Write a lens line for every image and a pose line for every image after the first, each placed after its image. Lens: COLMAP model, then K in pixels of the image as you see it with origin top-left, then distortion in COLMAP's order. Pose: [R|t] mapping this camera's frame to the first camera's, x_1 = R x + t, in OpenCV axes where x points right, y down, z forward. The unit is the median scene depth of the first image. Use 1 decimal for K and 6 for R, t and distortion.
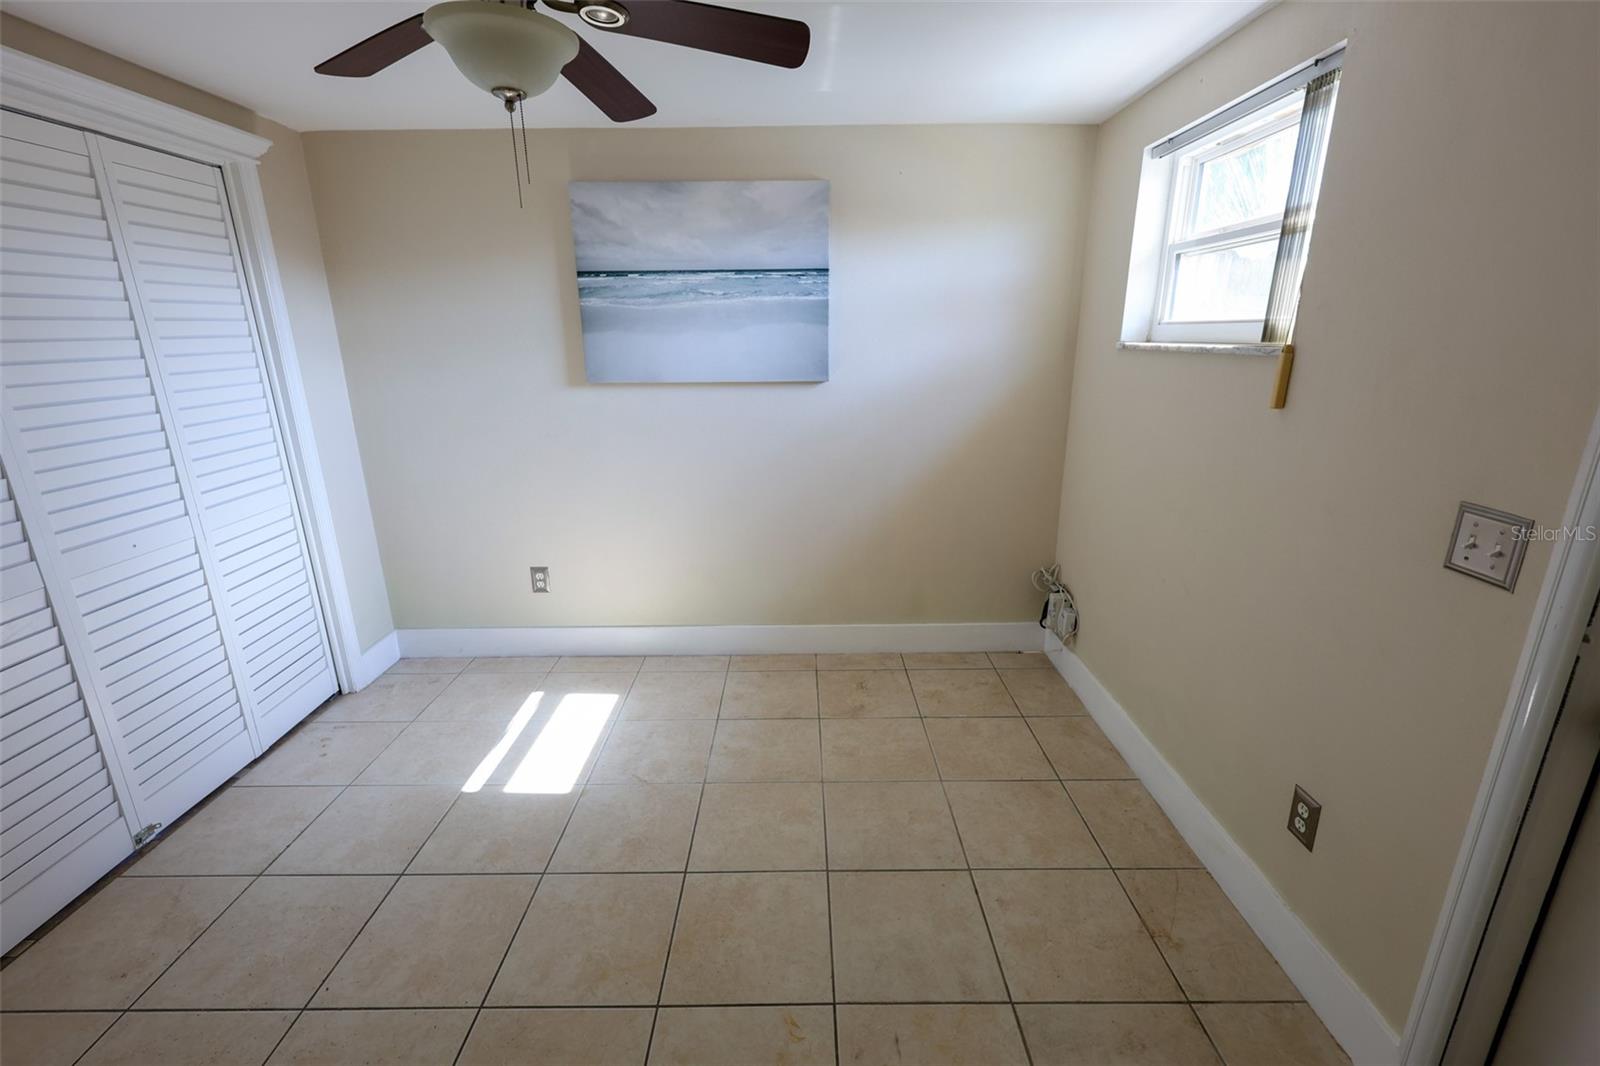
lens RADIAL K [[690.8, 0, 796.9], [0, 690.8, 528.1], [0, 0, 1]] dist [0.002496, -0.000154]
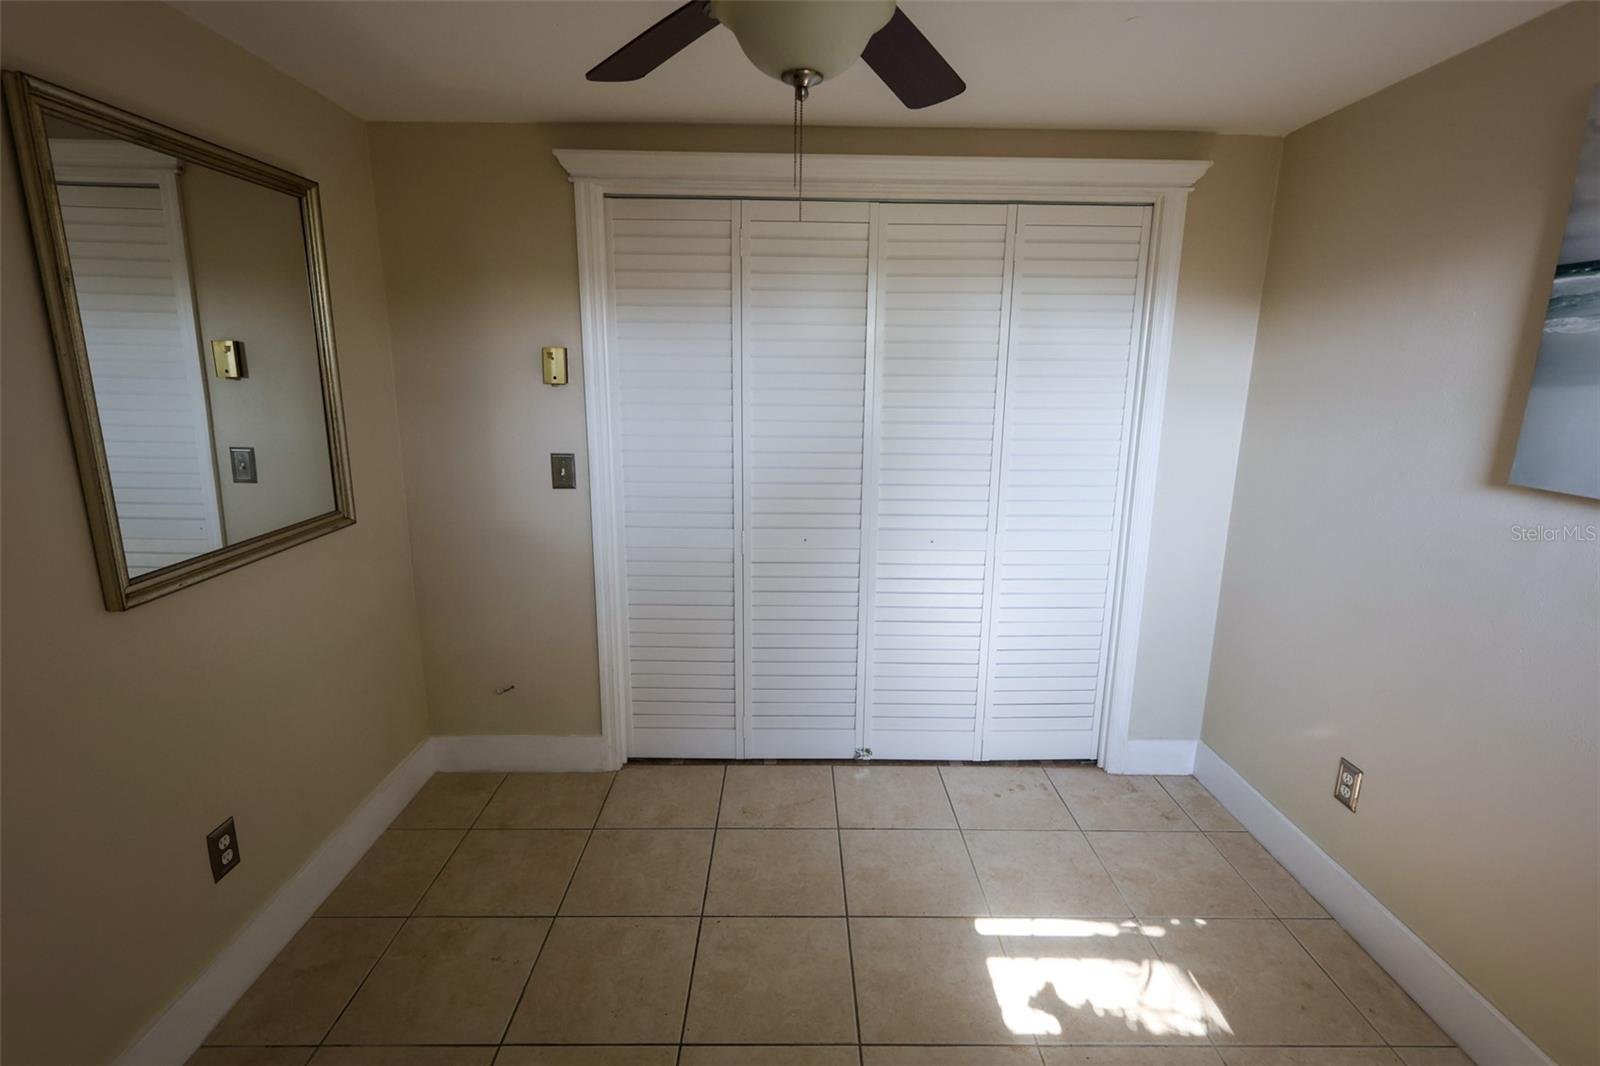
lens RADIAL K [[753.5, 0, 807.0], [0, 753.5, 531.2], [0, 0, 1]] dist [-0.001378, -0.000391]
pose [[0.014128, 0.223924, -0.974504, 0.254190], [-0.288959, 0.933932, 0.210413, -0.159725], [0.957237, 0.278619, 0.077900, 0.523423]]
